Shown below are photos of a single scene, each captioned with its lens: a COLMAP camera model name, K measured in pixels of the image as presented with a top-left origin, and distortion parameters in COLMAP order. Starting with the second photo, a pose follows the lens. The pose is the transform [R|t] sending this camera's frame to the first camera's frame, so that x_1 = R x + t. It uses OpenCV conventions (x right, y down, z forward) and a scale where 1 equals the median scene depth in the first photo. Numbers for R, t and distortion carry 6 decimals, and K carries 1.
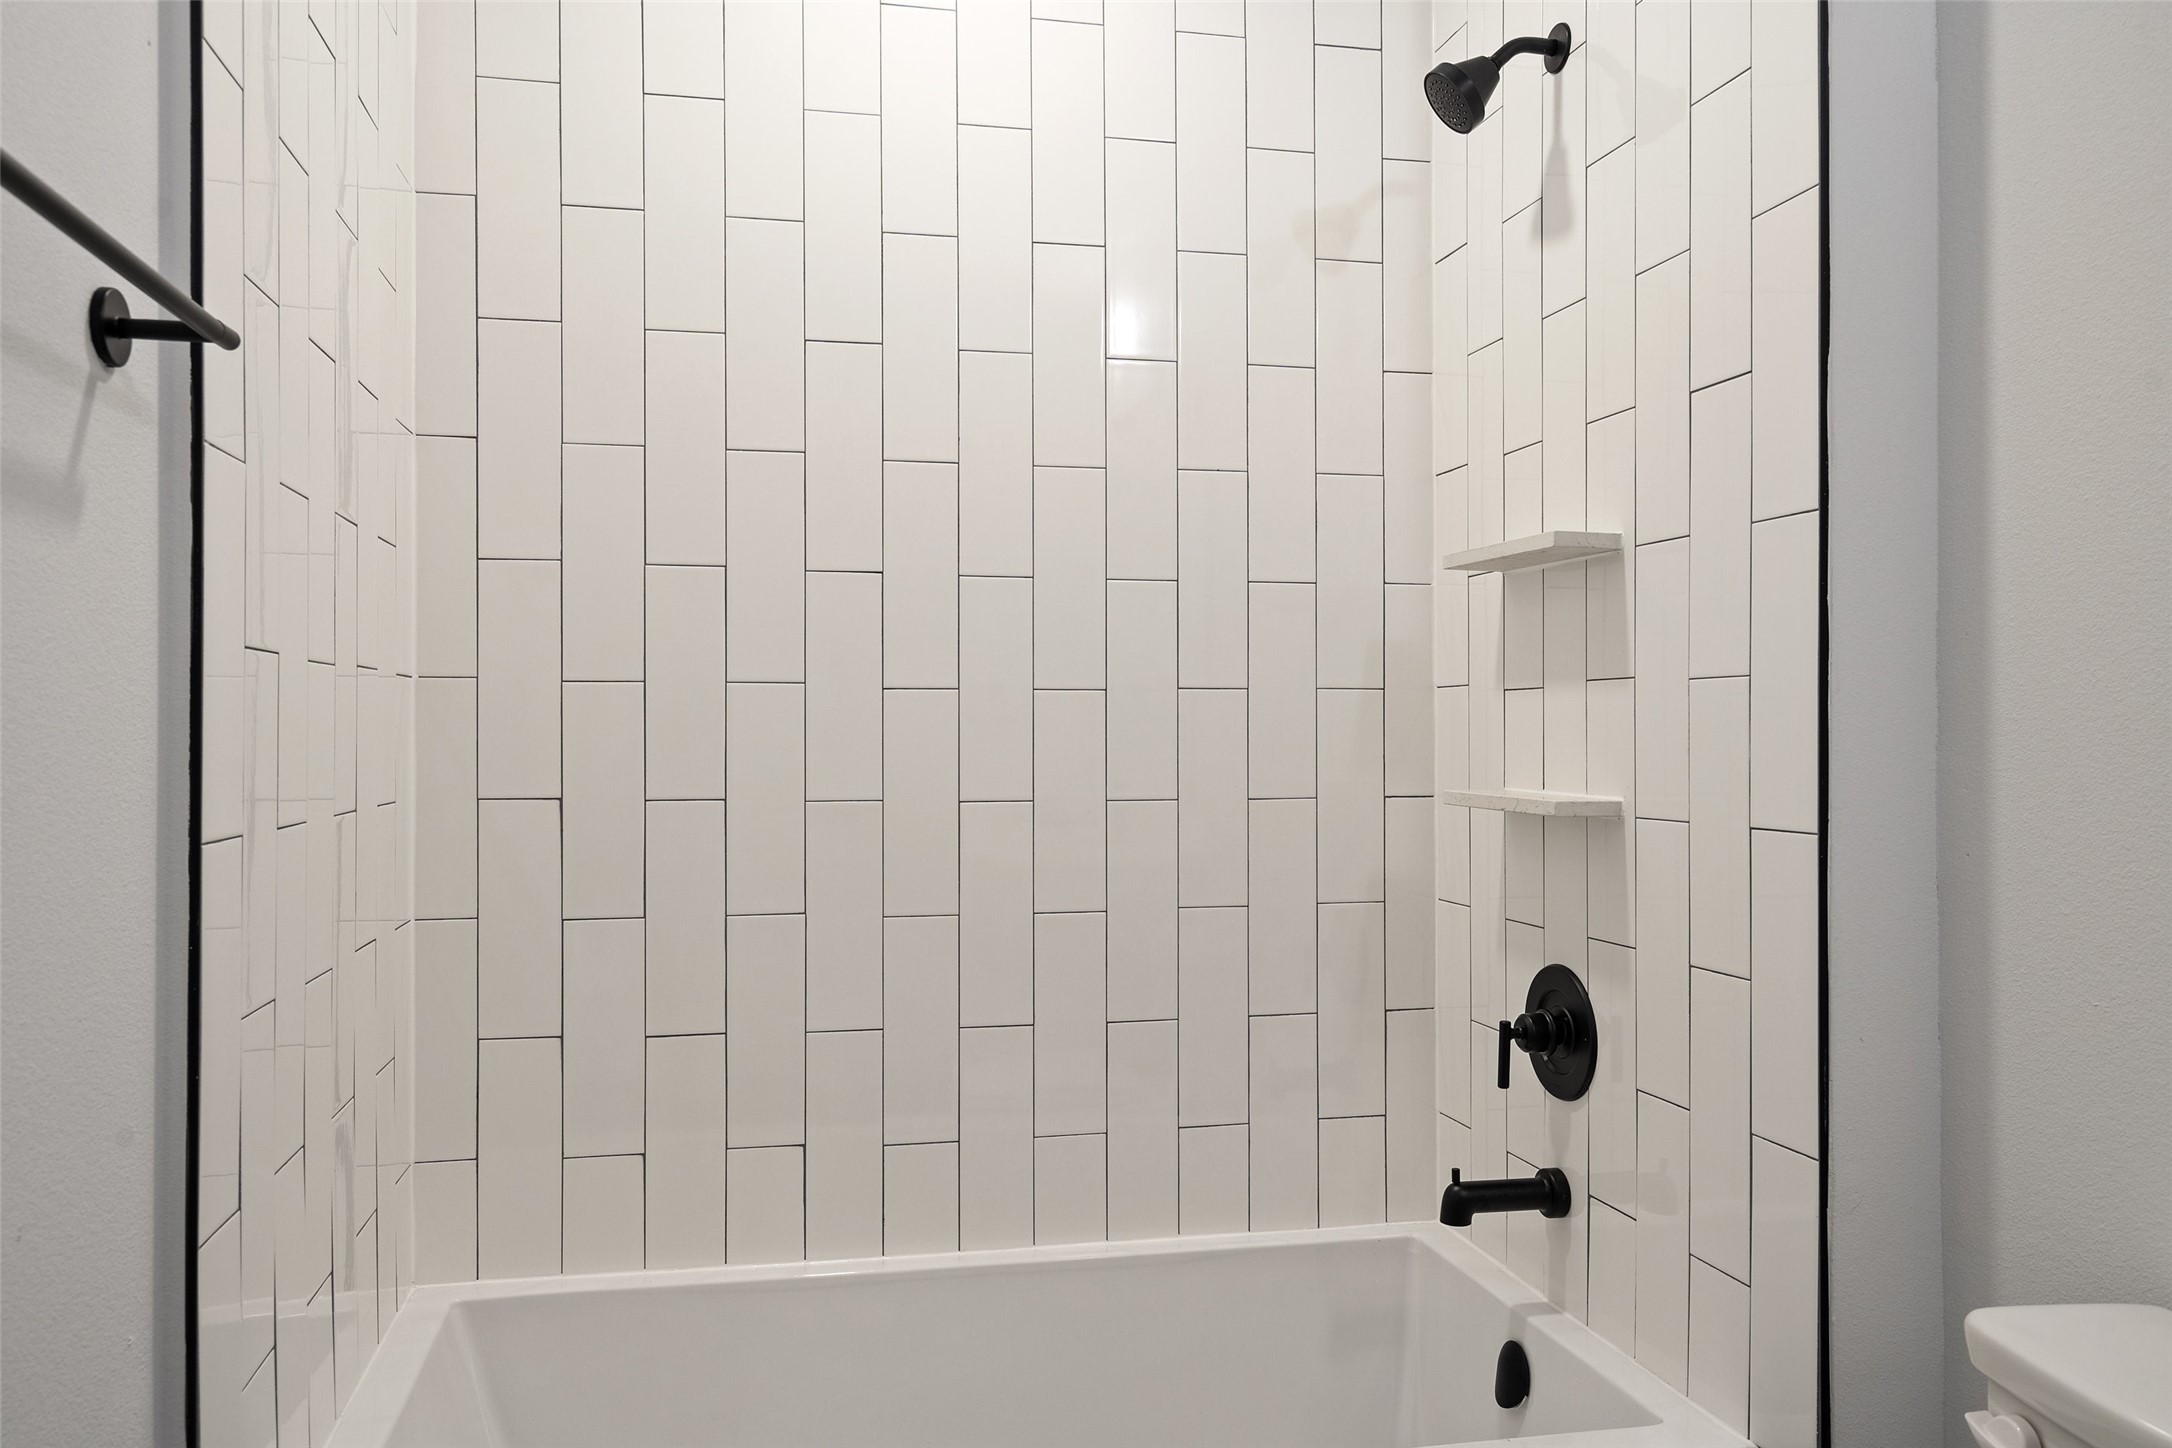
lens RADIAL K [[1603.9, 0, 1087.1], [0, 1603.9, 722.2], [0, 0, 1]] dist [0.033625, -0.046166]
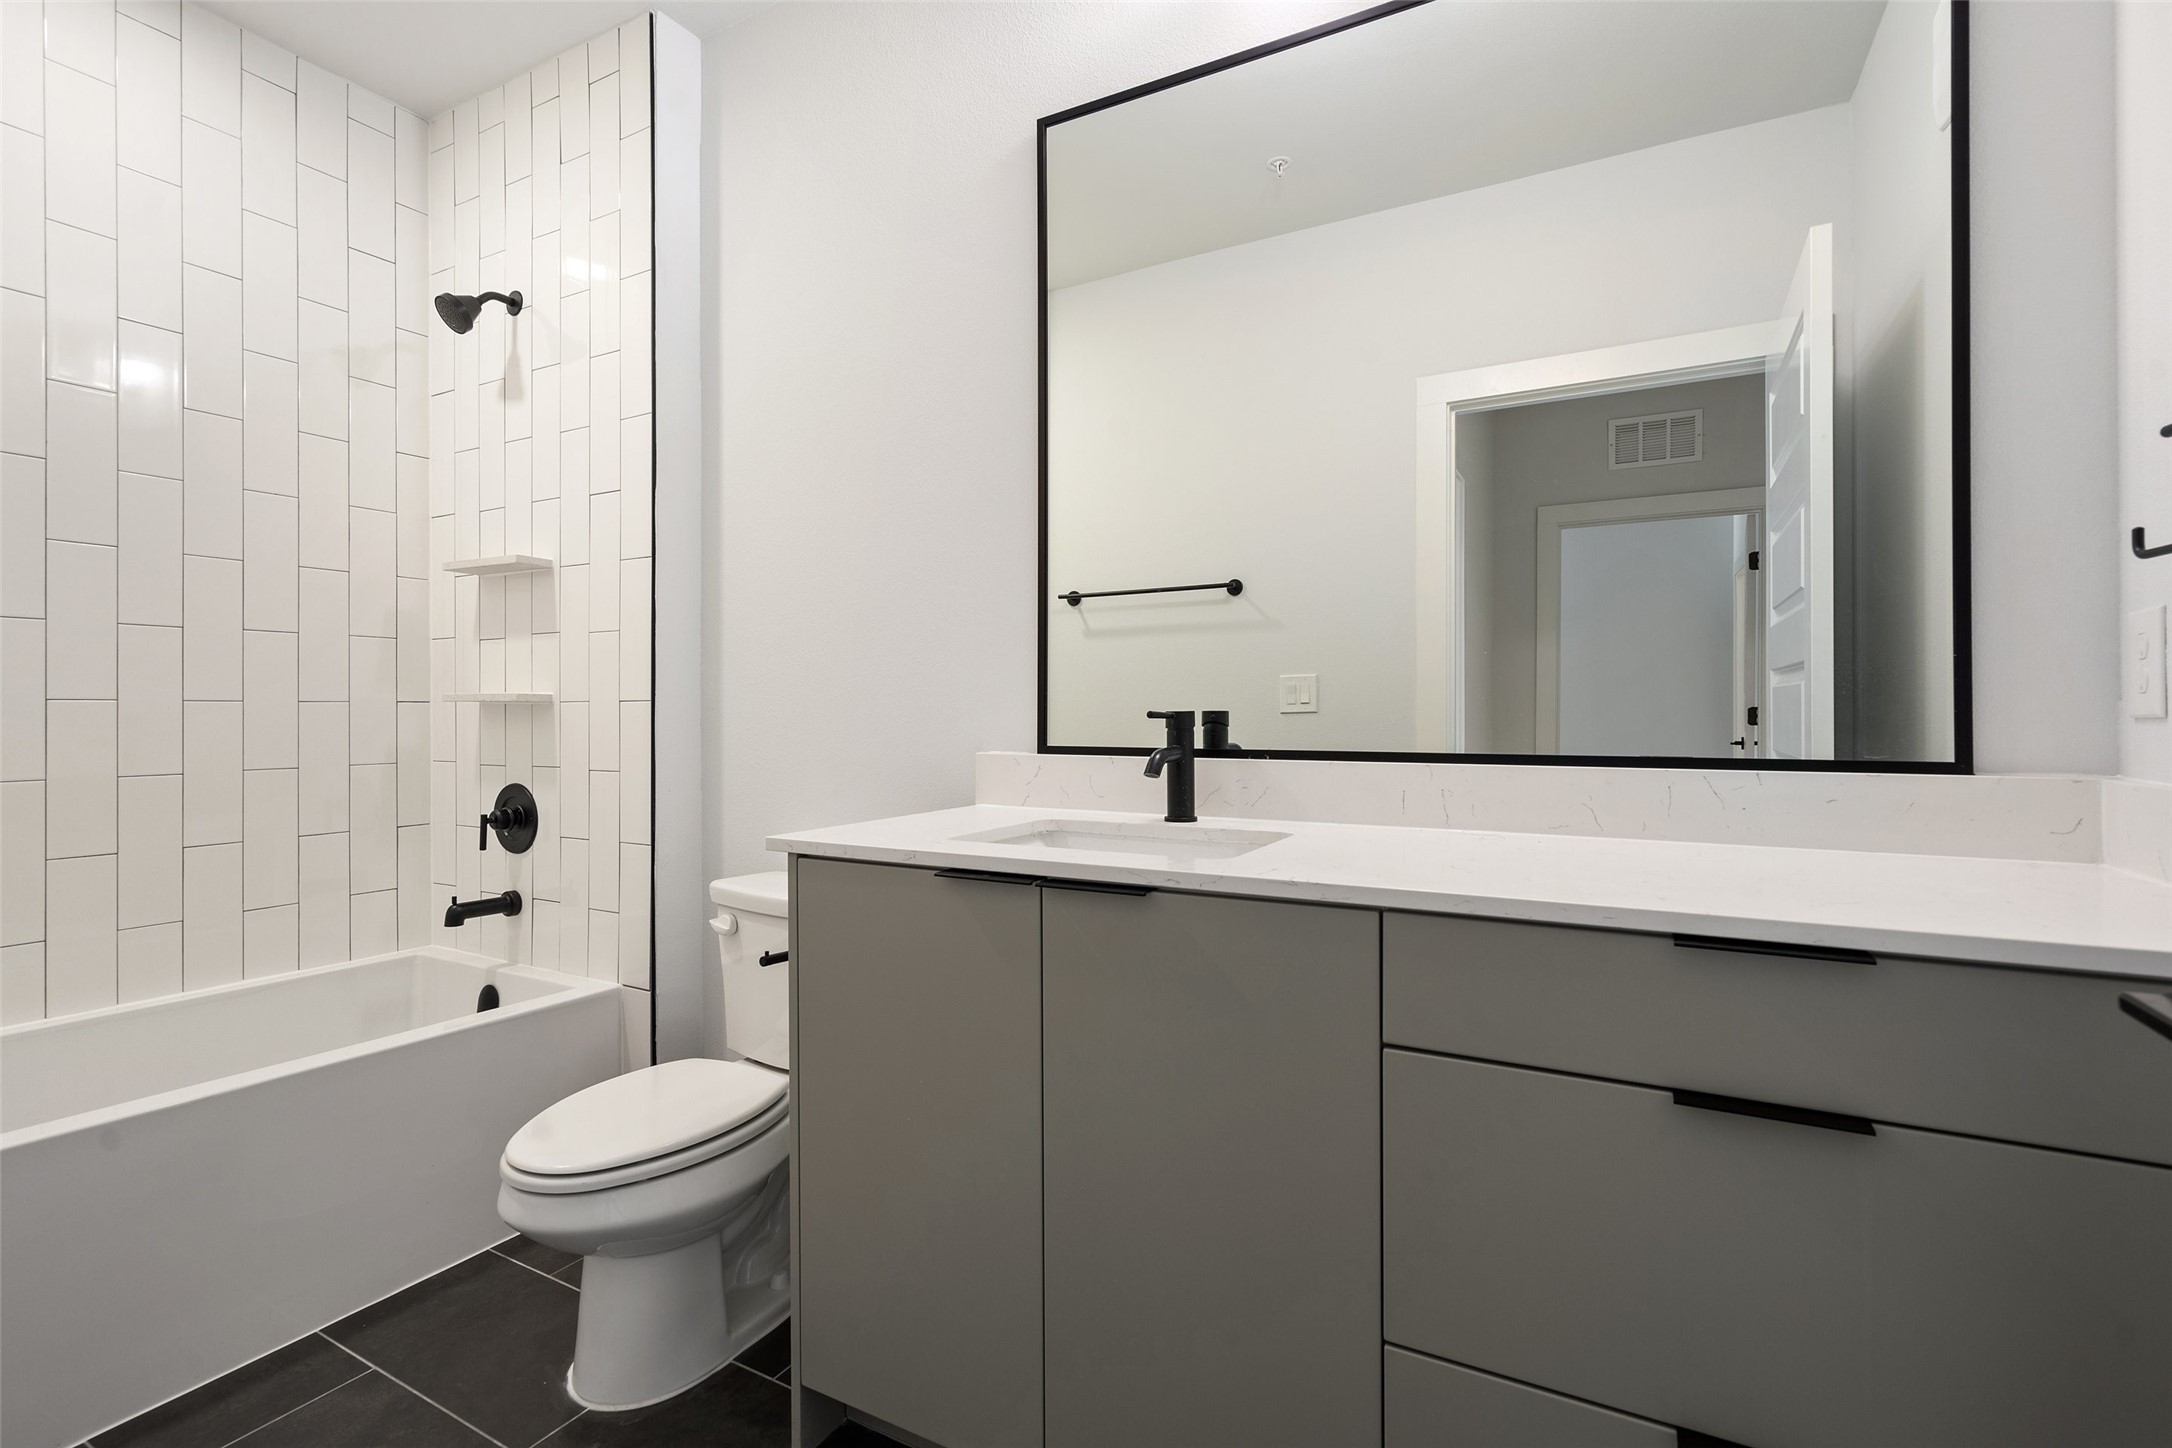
lens RADIAL K [[1002.4, 0, 1090.9], [0, 1002.4, 710.8], [0, 0, 1]] dist [-0.001825, 0.000534]
pose [[0.661997, -0.001428, 0.749505, -0.145927], [-0.003508, 0.999981, 0.005004, 0.057025], [-0.749498, -0.005942, 0.661980, -0.299410]]
